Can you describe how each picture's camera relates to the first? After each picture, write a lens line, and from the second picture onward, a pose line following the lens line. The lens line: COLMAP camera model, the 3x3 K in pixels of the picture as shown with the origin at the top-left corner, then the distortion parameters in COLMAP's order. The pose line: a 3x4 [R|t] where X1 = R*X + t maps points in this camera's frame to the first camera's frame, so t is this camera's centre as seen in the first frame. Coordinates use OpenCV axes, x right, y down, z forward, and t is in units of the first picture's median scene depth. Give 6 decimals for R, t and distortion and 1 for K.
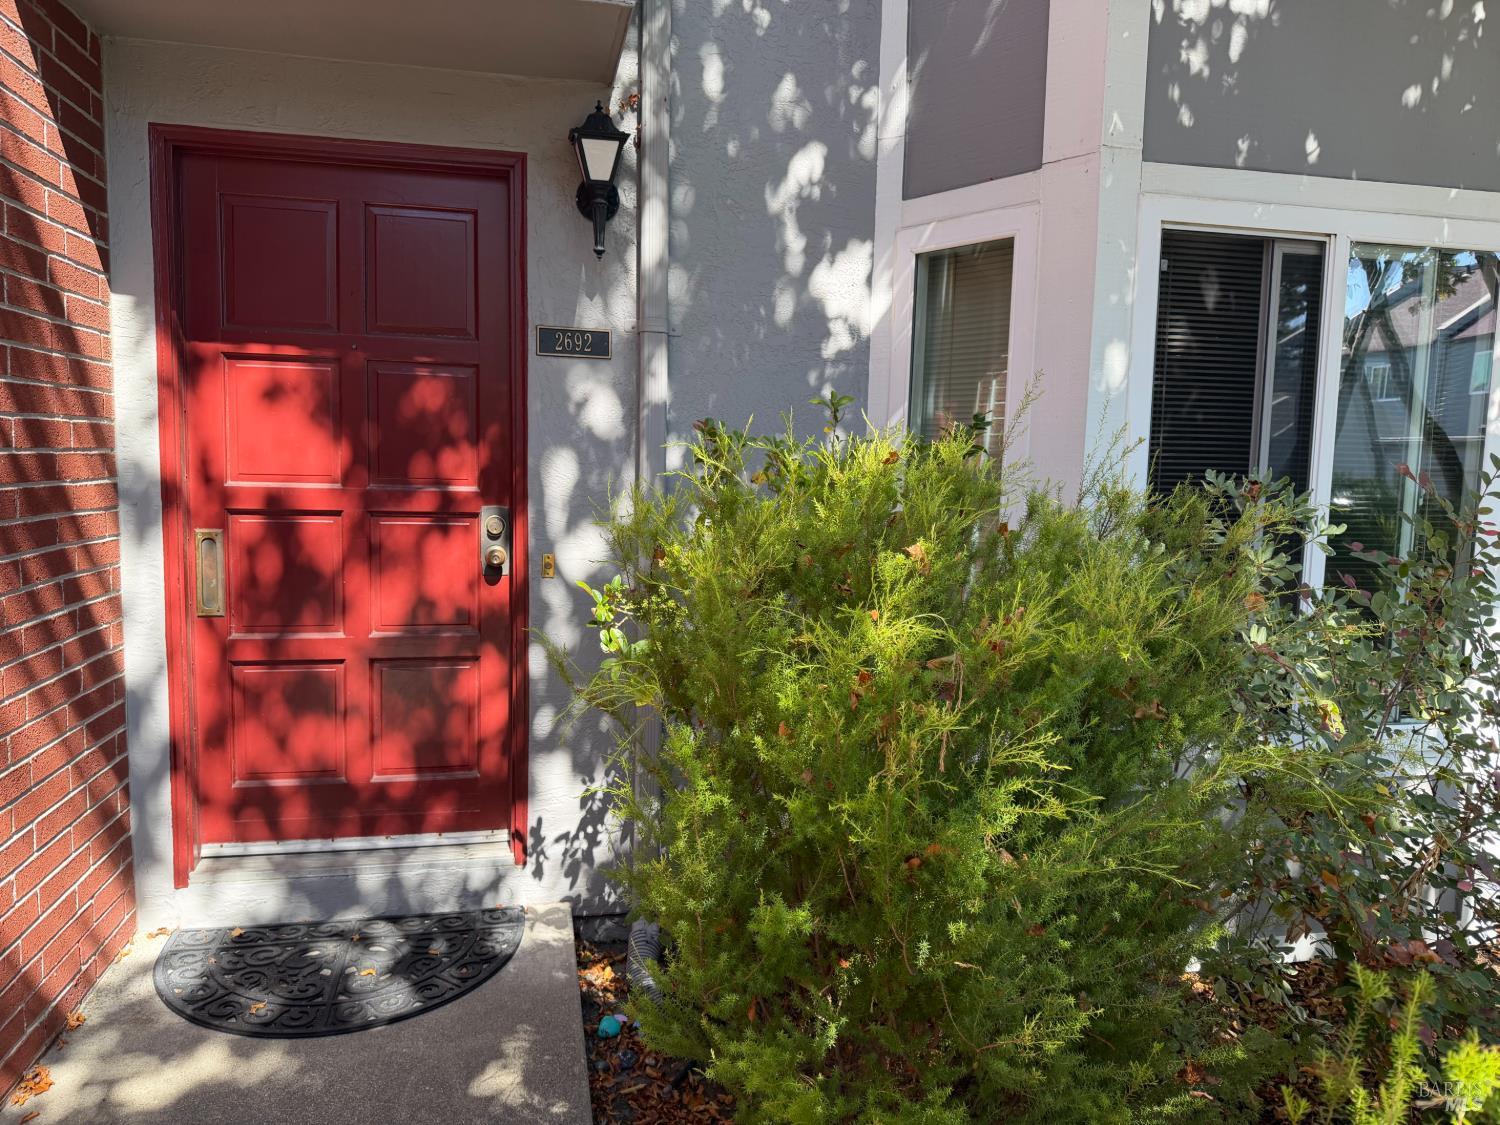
lens RADIAL K [[1074.2, 0, 803.8], [0, 1074.2, 587.0], [0, 0, 1]] dist [0.077305, -0.102965]
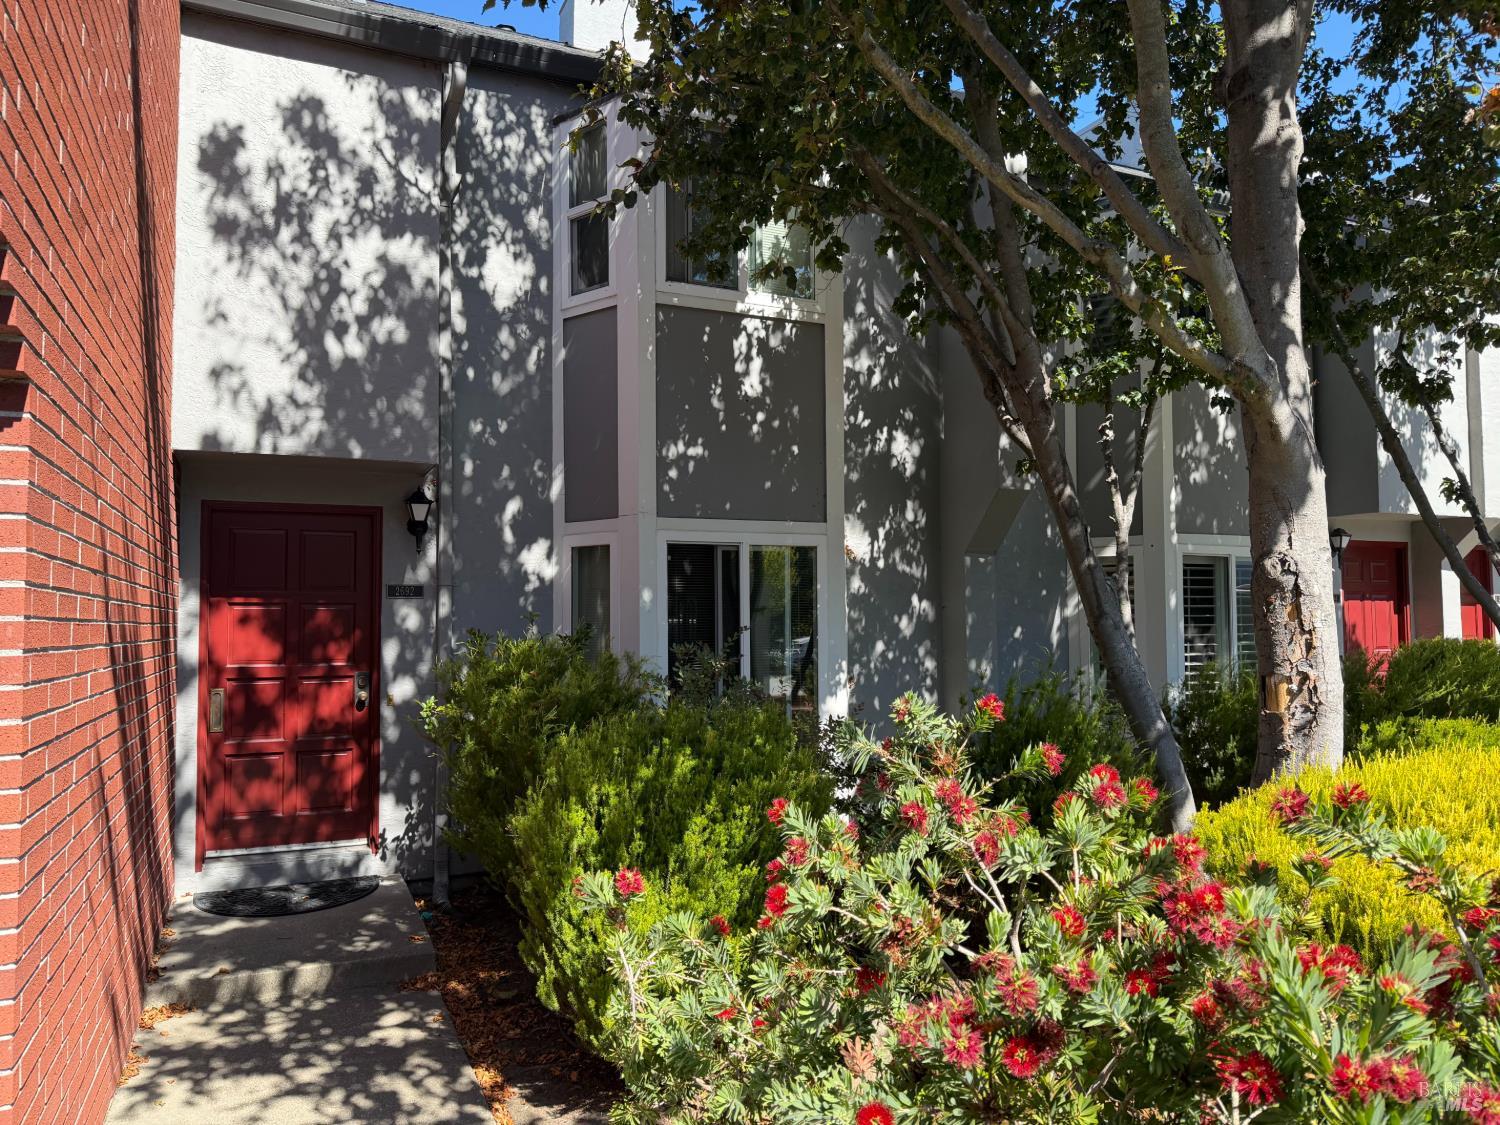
lens RADIAL K [[1074.2, 0, 803.8], [0, 1074.2, 587.0], [0, 0, 1]] dist [0.077305, -0.102965]
pose [[0.962264, -0.022994, 0.271143, -0.031458], [0.065928, 0.986437, -0.150321, 0.133302], [-0.264009, 0.162524, 0.950729, -1.186799]]
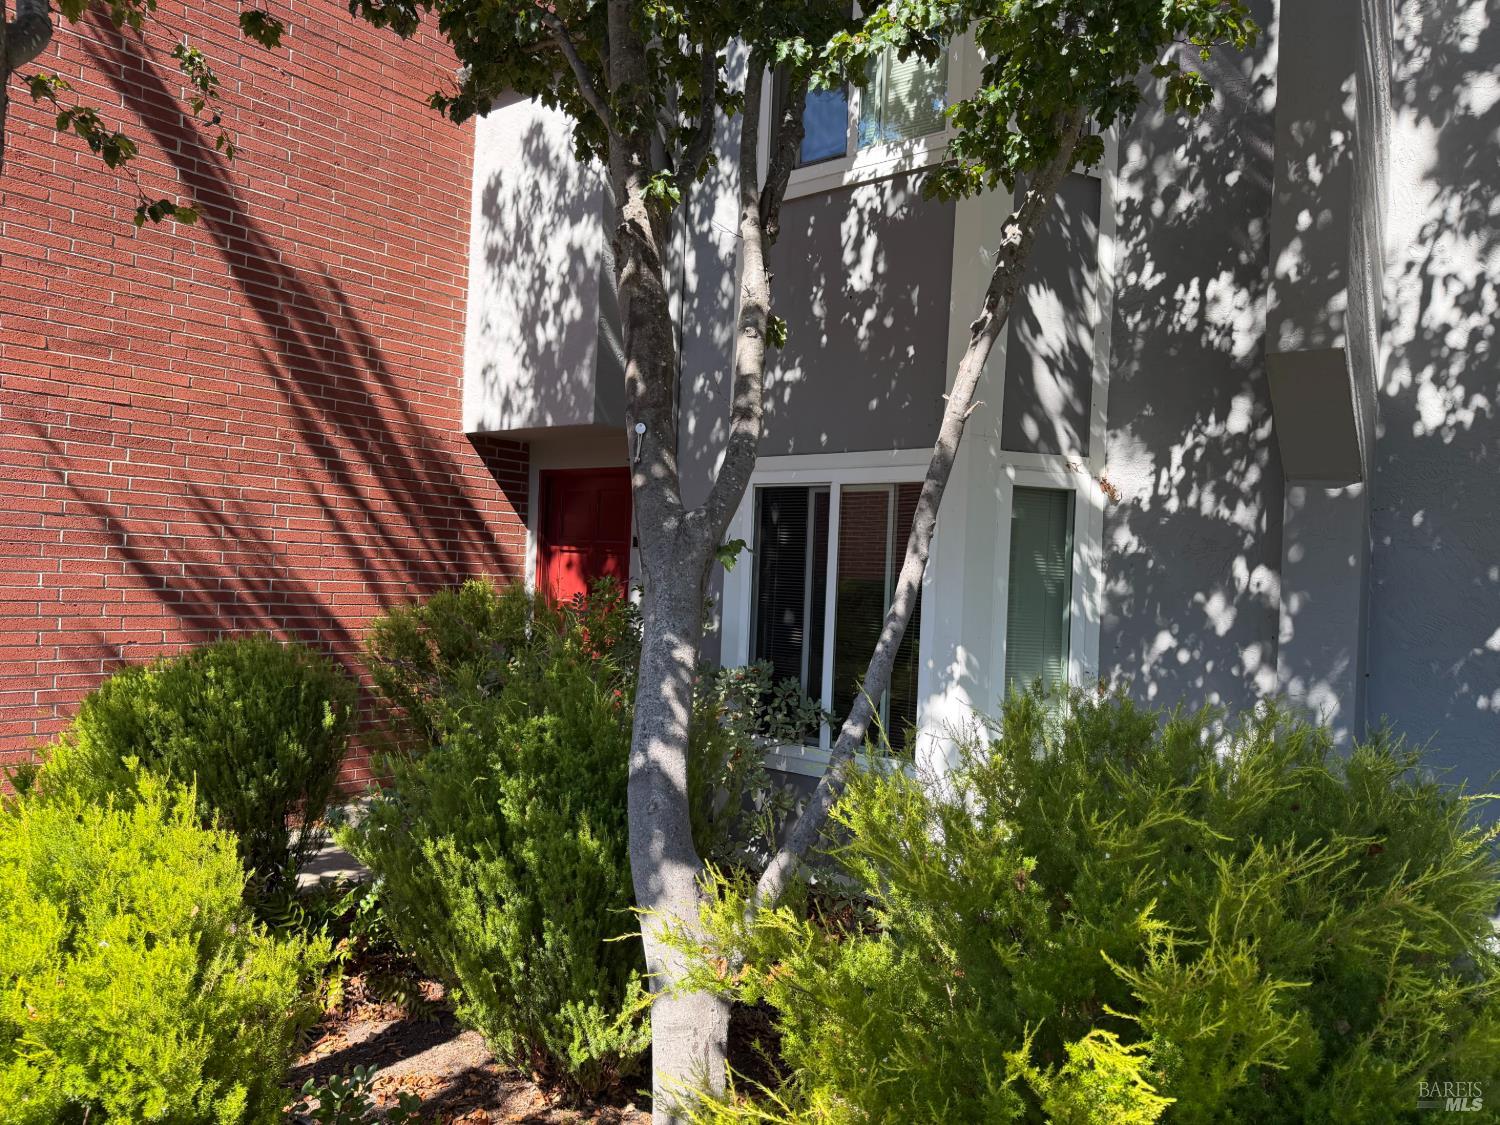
lens RADIAL K [[1074.2, 0, 803.8], [0, 1074.2, 587.0], [0, 0, 1]] dist [0.077305, -0.102965]
pose [[0.650193, 0.013167, -0.759655, 1.729234], [-0.120731, 0.988936, -0.086192, 0.023756], [0.750115, 0.147755, 0.644589, -0.201487]]
